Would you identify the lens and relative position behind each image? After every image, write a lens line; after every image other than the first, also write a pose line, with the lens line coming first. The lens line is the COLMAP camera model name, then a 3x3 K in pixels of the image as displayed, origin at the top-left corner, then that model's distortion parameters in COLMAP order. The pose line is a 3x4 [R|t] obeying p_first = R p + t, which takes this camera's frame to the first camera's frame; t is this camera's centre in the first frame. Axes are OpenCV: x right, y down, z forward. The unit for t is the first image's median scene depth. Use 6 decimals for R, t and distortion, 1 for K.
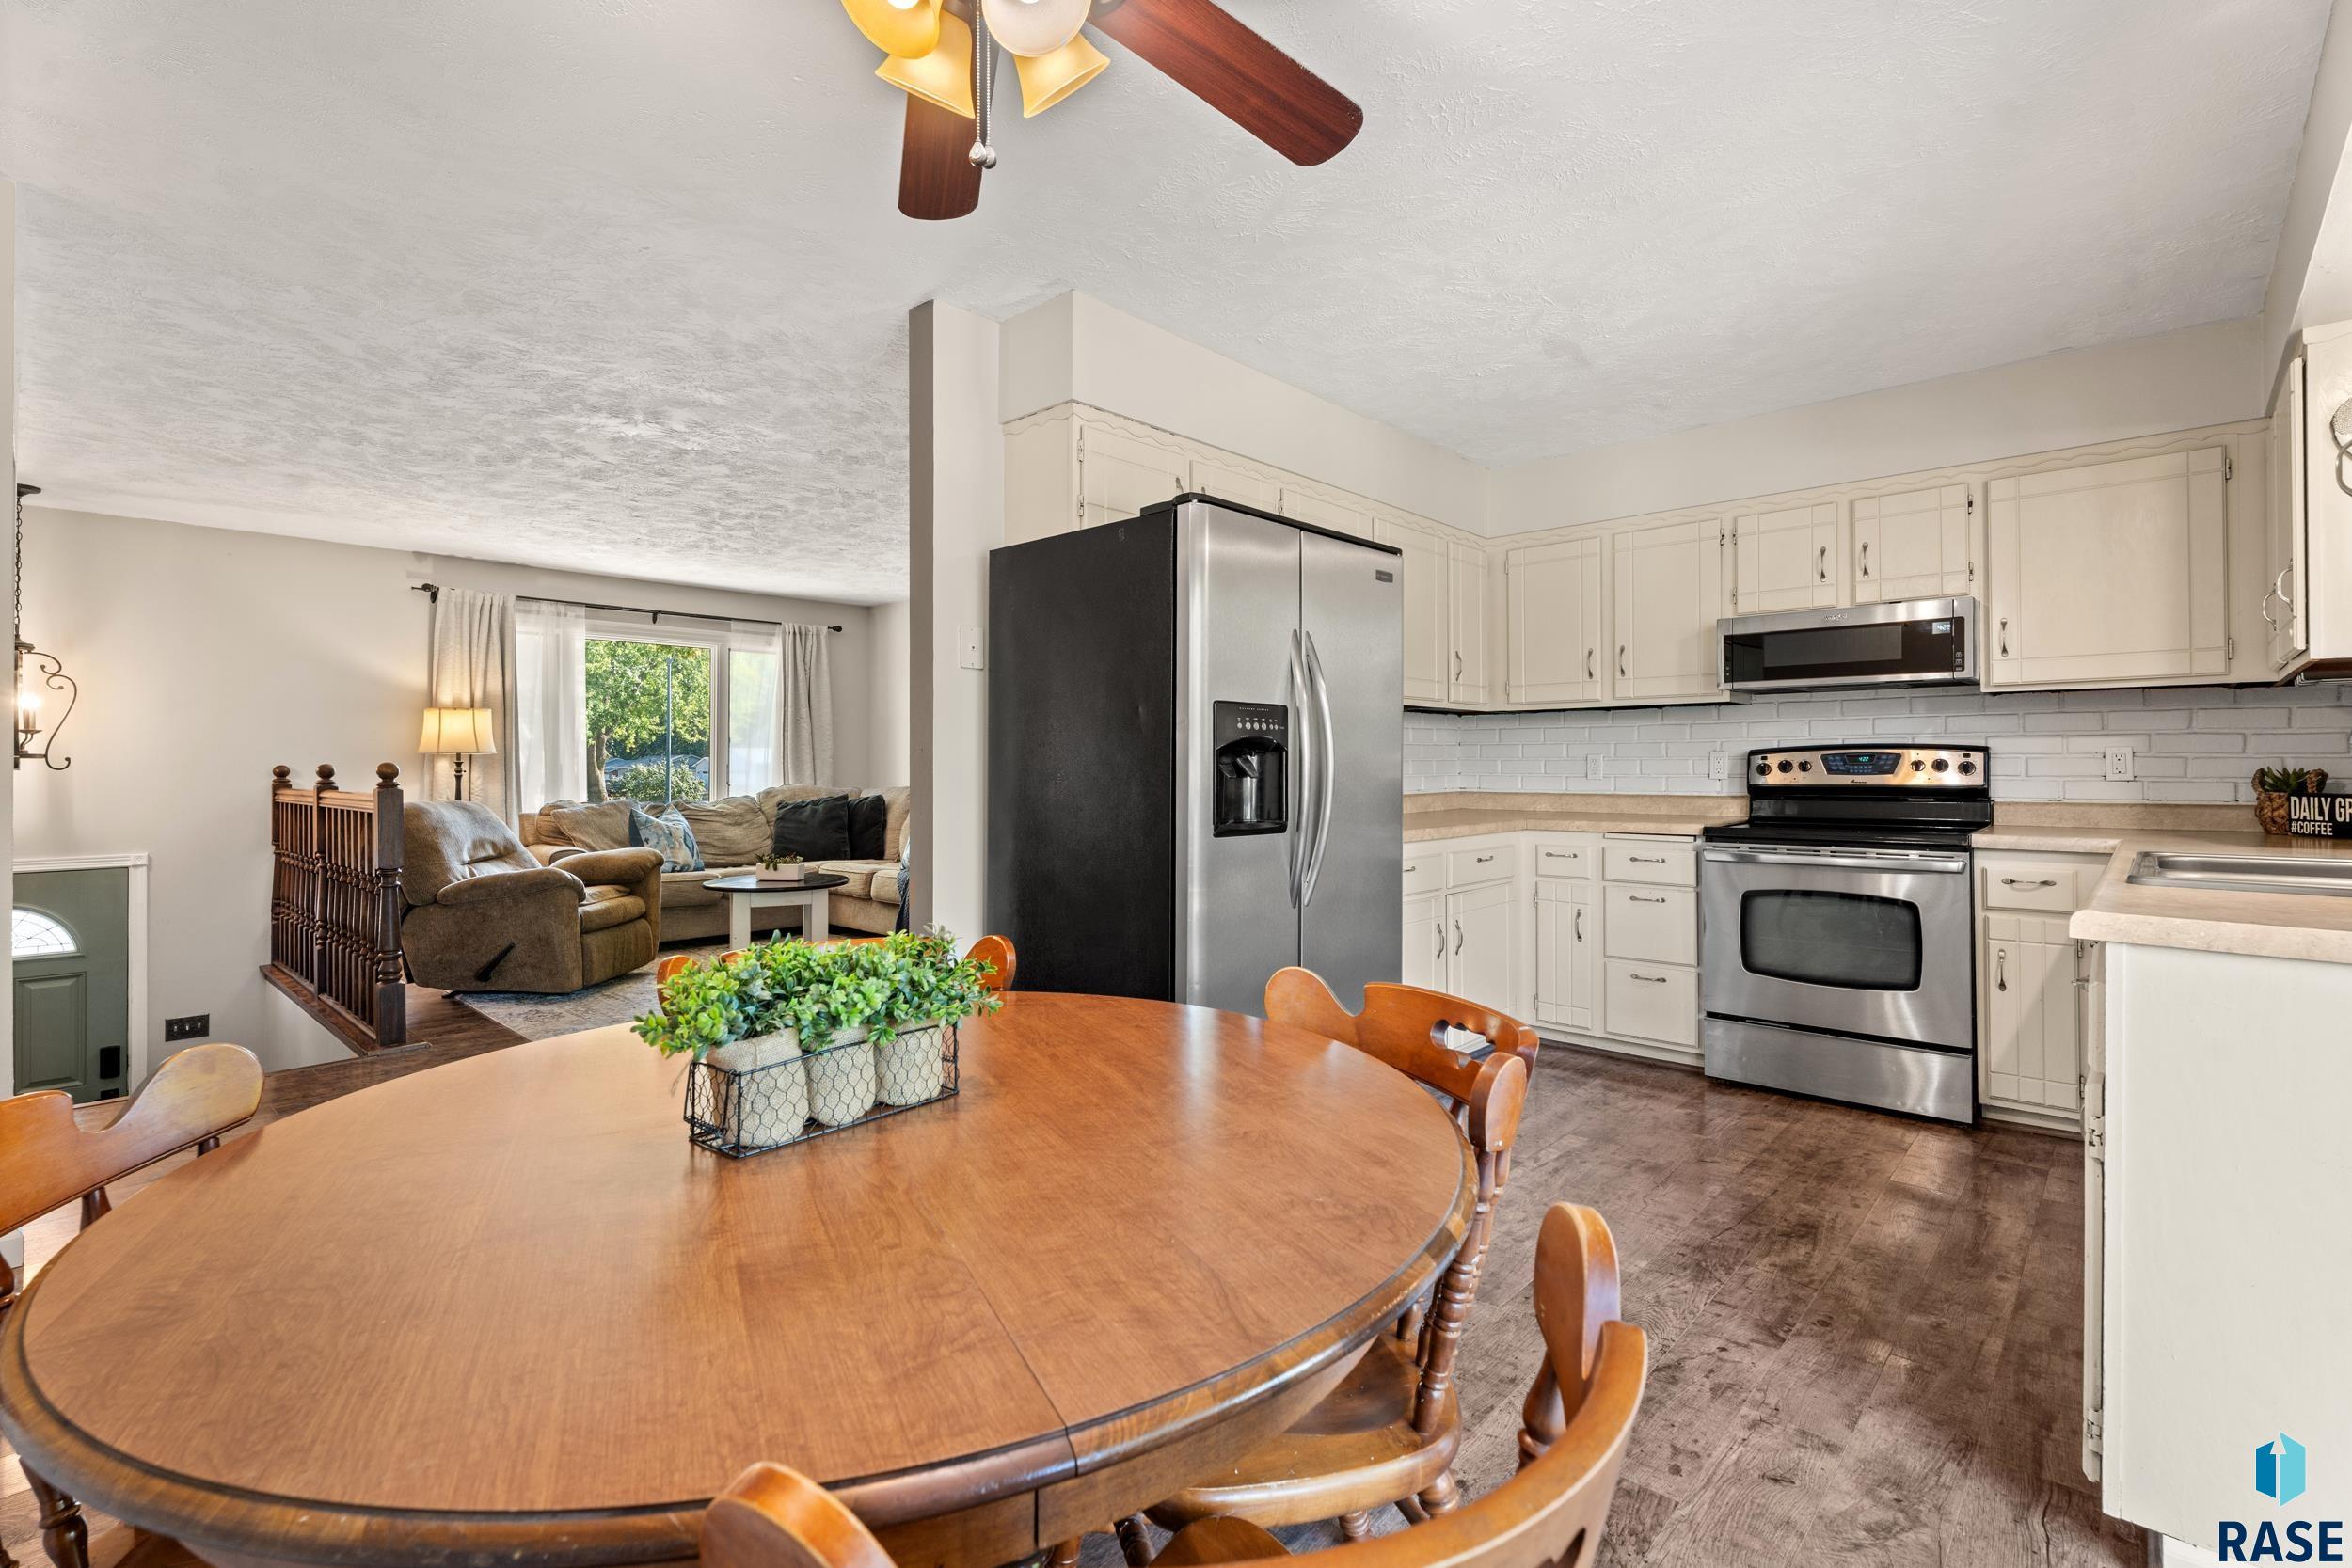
lens RADIAL K [[1047.9, 0, 1189.0], [0, 1047.9, 759.9], [0, 0, 1]] dist [0.009671, -0.001867]
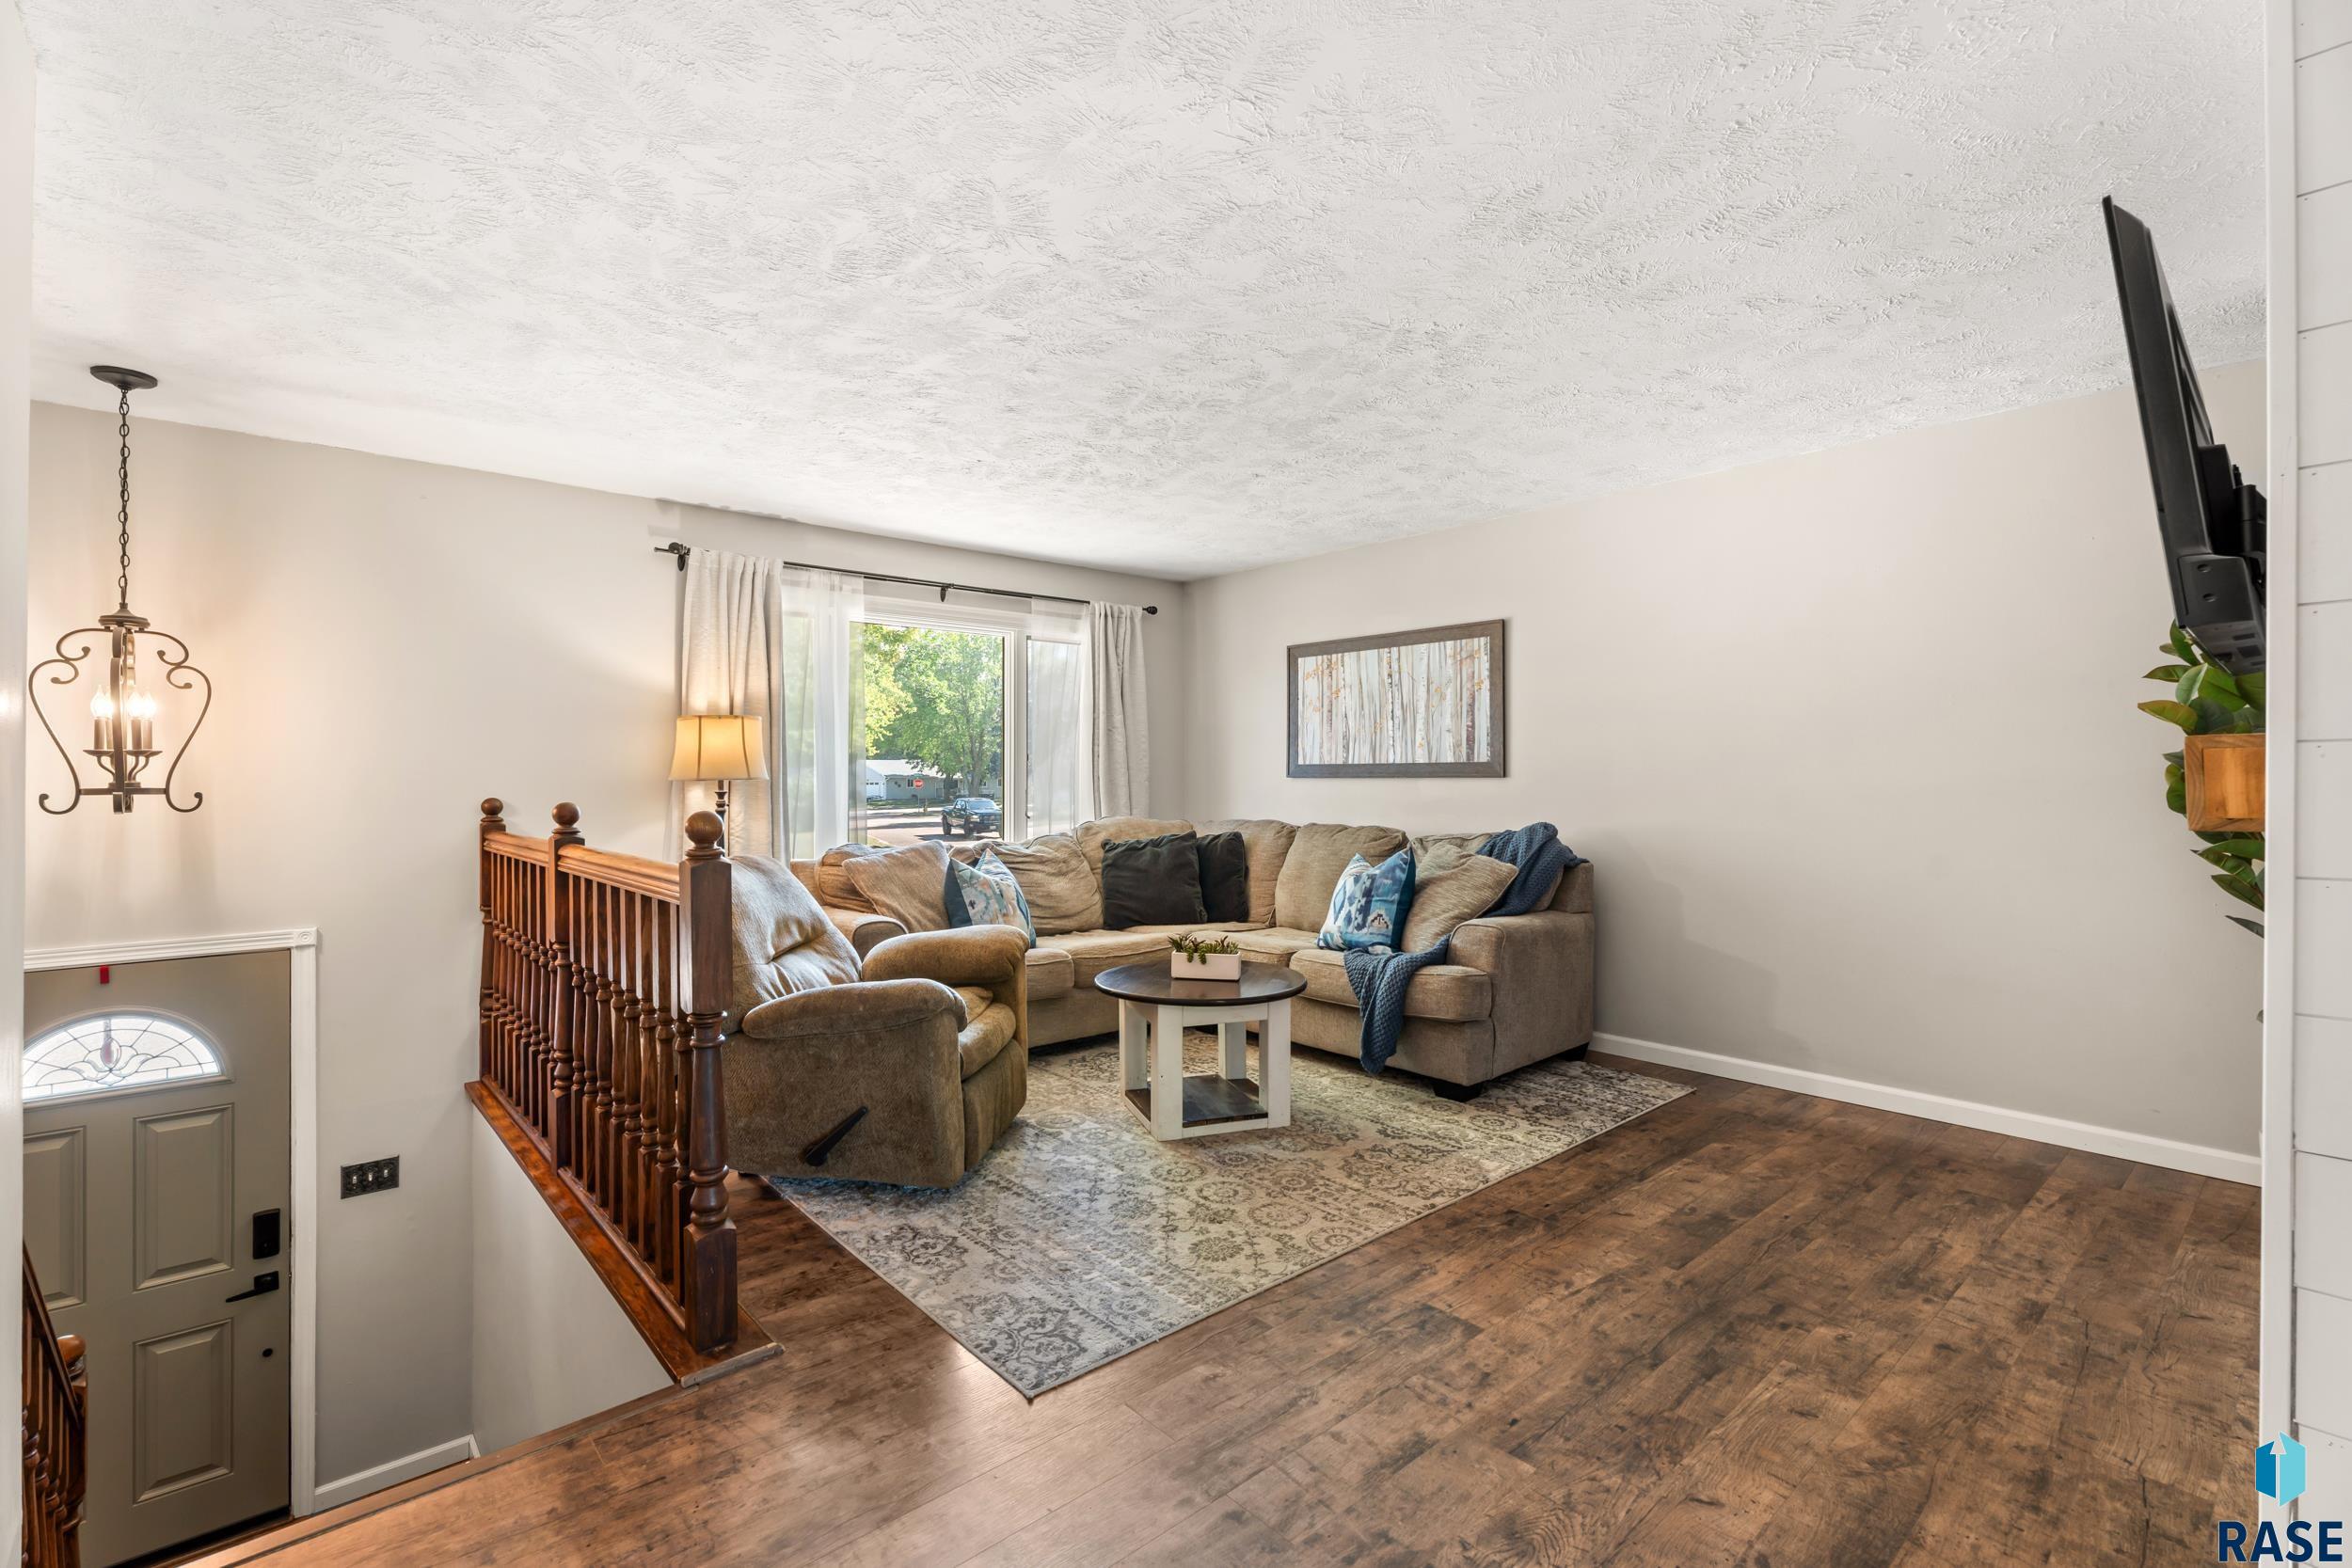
lens RADIAL K [[1047.9, 0, 1192.4], [0, 1047.9, 776.1], [0, 0, 1]] dist [0.009671, -0.001867]
pose [[0.994772, -0.001036, -0.102115, -0.349264], [0.001585, 0.999985, 0.005299, -0.013612], [0.102107, -0.005433, 0.994759, 0.376870]]
